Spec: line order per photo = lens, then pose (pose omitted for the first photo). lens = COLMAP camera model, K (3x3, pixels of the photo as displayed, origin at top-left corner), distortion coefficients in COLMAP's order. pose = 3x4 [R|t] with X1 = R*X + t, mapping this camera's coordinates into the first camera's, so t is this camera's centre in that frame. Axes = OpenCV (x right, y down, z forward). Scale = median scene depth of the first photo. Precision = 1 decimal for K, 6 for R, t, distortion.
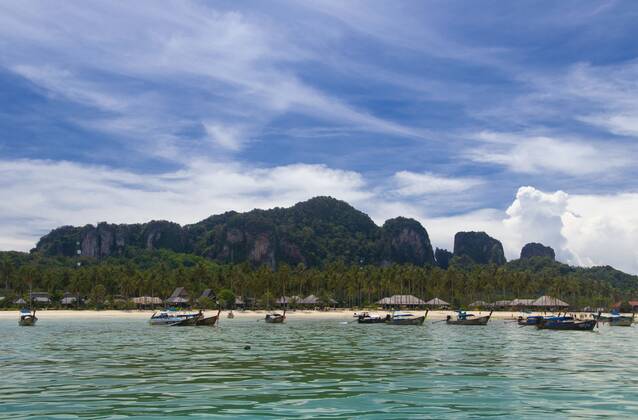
lens RADIAL K [[1883.7, 0, 319.0], [0, 1883.7, 210.0], [0, 0, 1]] dist [0.864610, 1.059080]
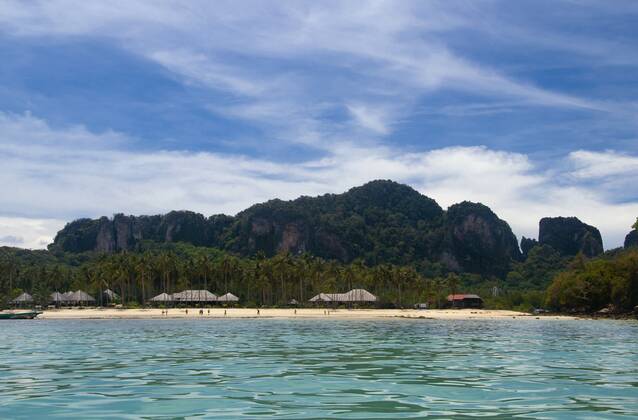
lens RADIAL K [[1883.7, 0, 319.0], [0, 1883.7, 210.0], [0, 0, 1]] dist [0.864610, 1.059080]
pose [[0.944937, -0.020509, -0.326609, 0.224070], [0.019746, 0.999789, -0.005651, 0.009510], [0.326656, -0.001110, 0.945143, 0.141330]]
